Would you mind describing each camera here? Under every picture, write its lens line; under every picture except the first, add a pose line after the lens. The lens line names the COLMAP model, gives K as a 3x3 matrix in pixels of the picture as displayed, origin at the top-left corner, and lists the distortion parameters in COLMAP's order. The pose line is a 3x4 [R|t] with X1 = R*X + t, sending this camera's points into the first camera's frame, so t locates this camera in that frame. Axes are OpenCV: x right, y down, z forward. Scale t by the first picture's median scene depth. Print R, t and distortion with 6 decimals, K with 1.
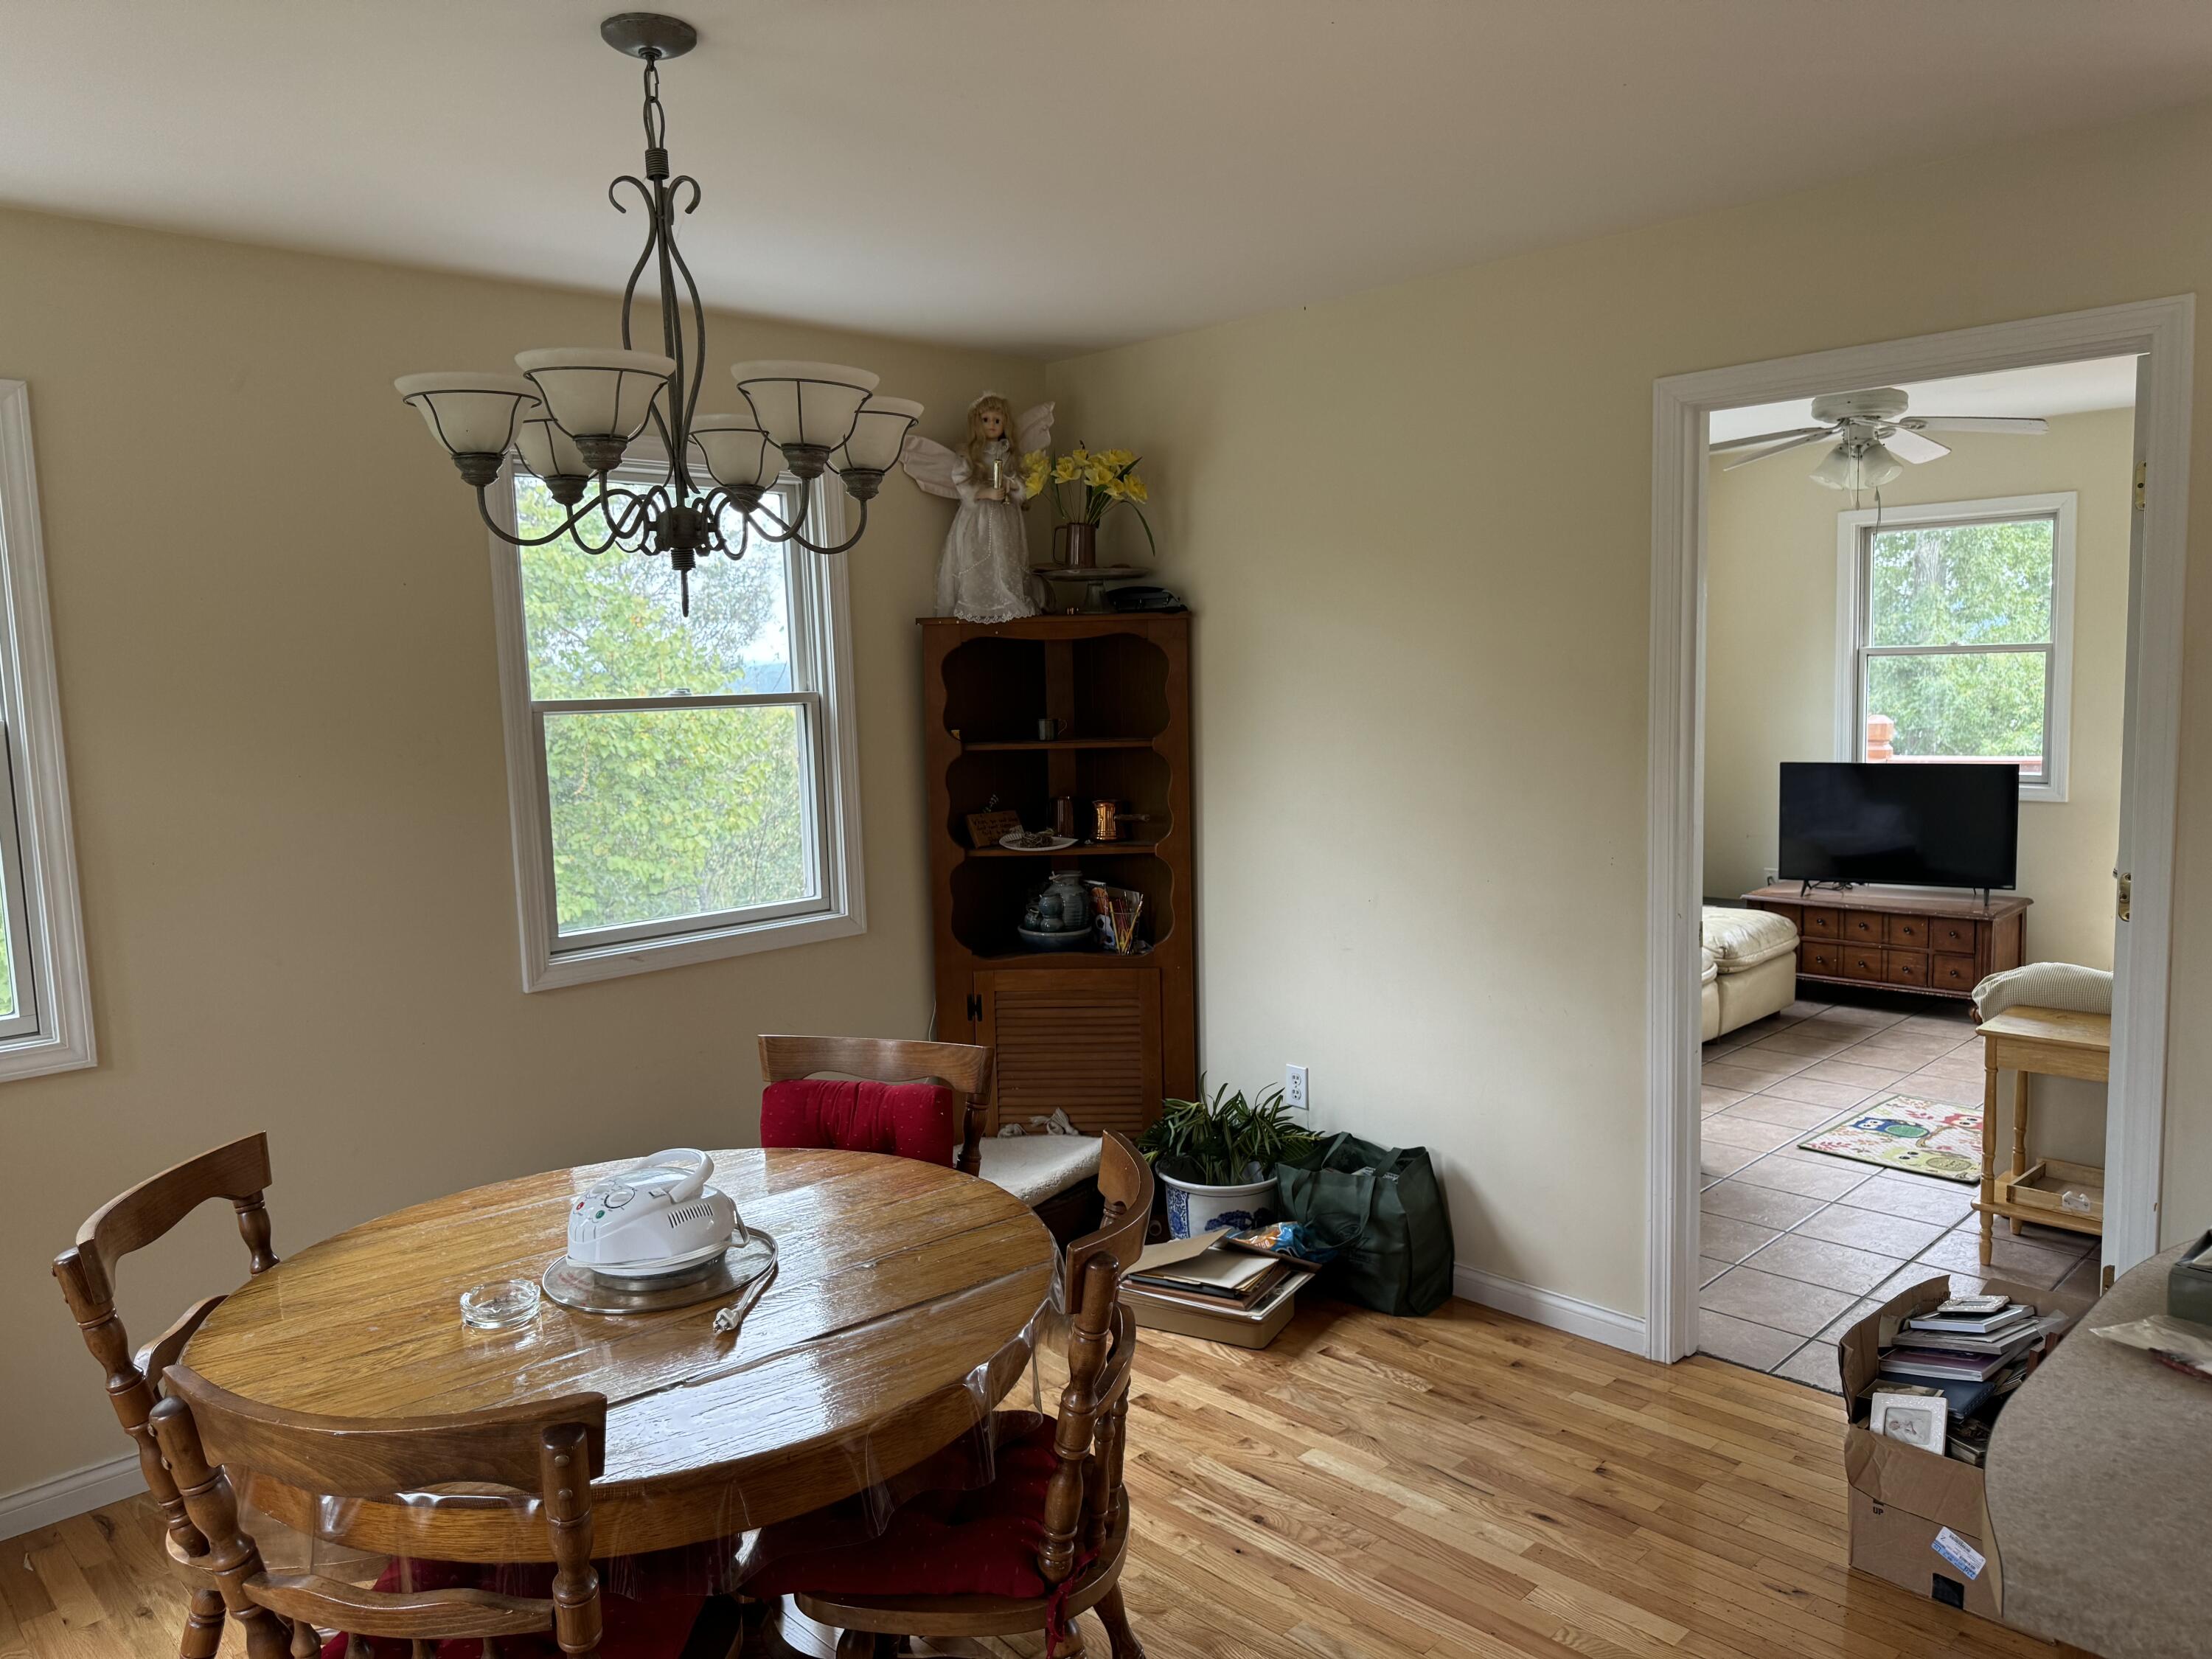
lens RADIAL K [[1550.0, 0, 1156.0], [0, 1550.0, 840.6], [0, 0, 1]] dist [0.029920, -0.002813]
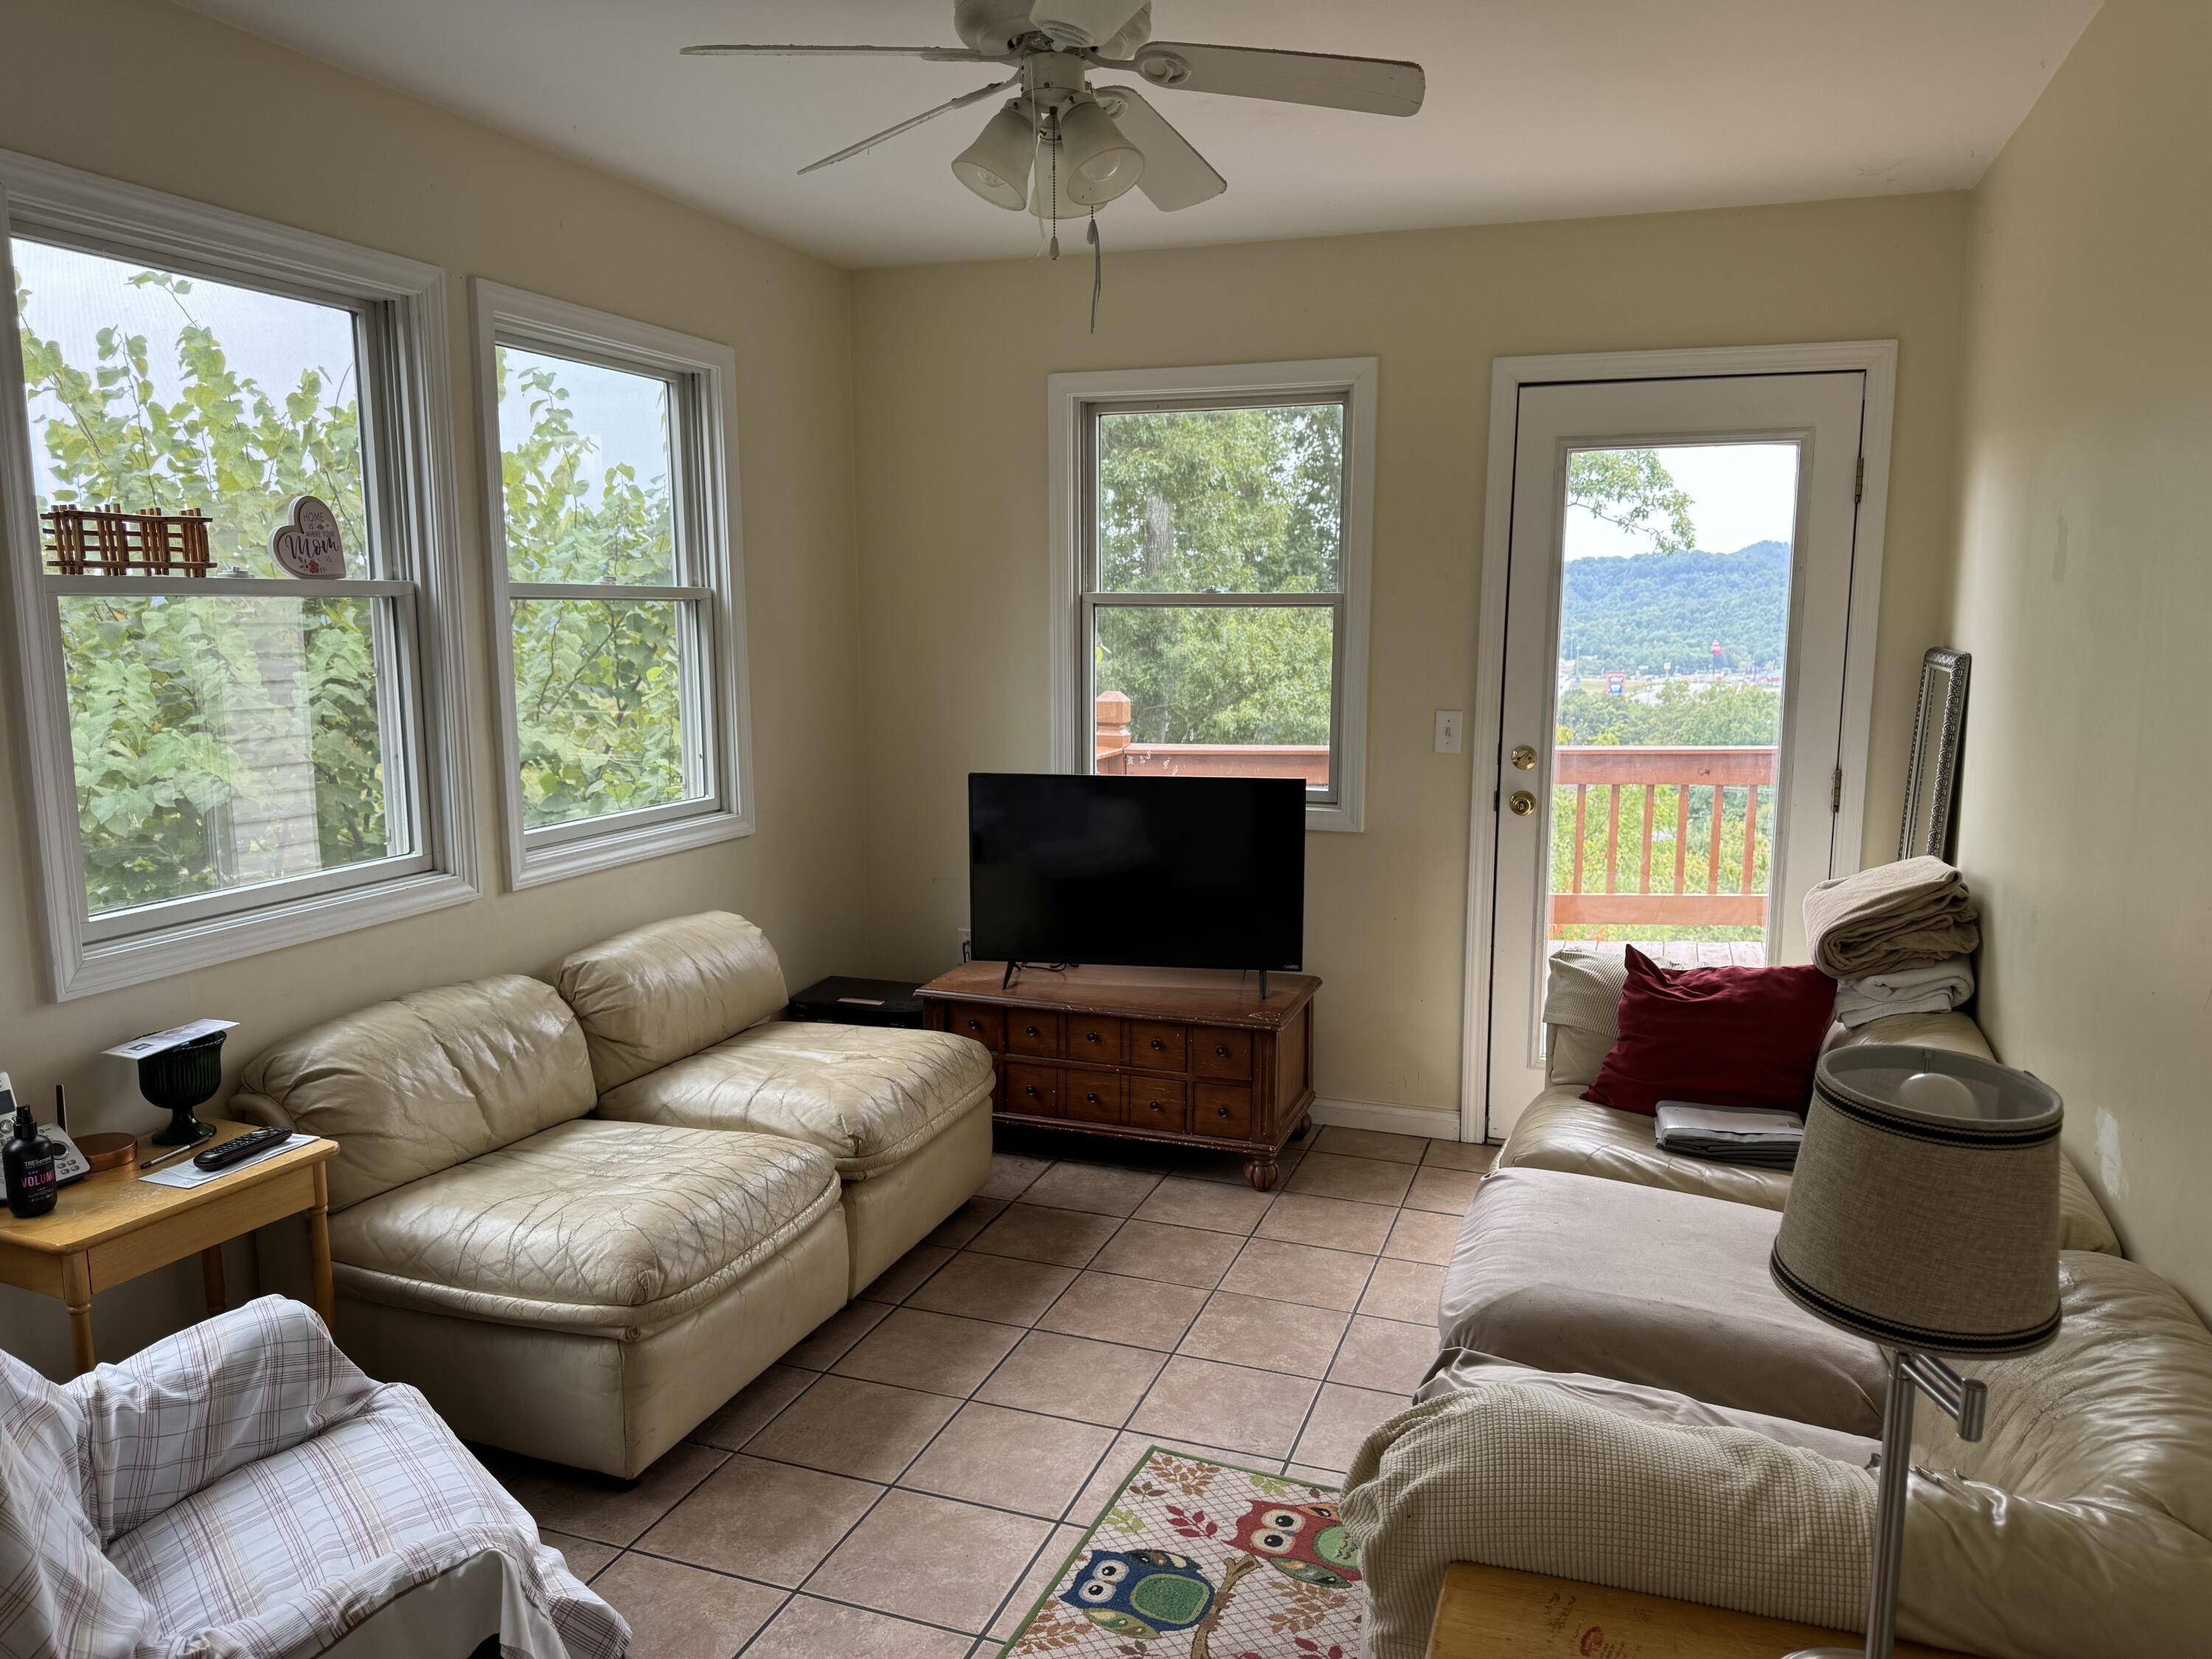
lens RADIAL K [[1538.0, 0, 1106.0], [0, 1538.0, 829.5], [0, 0, 1]] dist [0.235199, -0.000387]
pose [[0.910817, -0.025725, 0.412009, 0.210120], [0.015250, 0.999472, 0.028693, -0.047540], [-0.412530, -0.019851, 0.910728, 0.446129]]
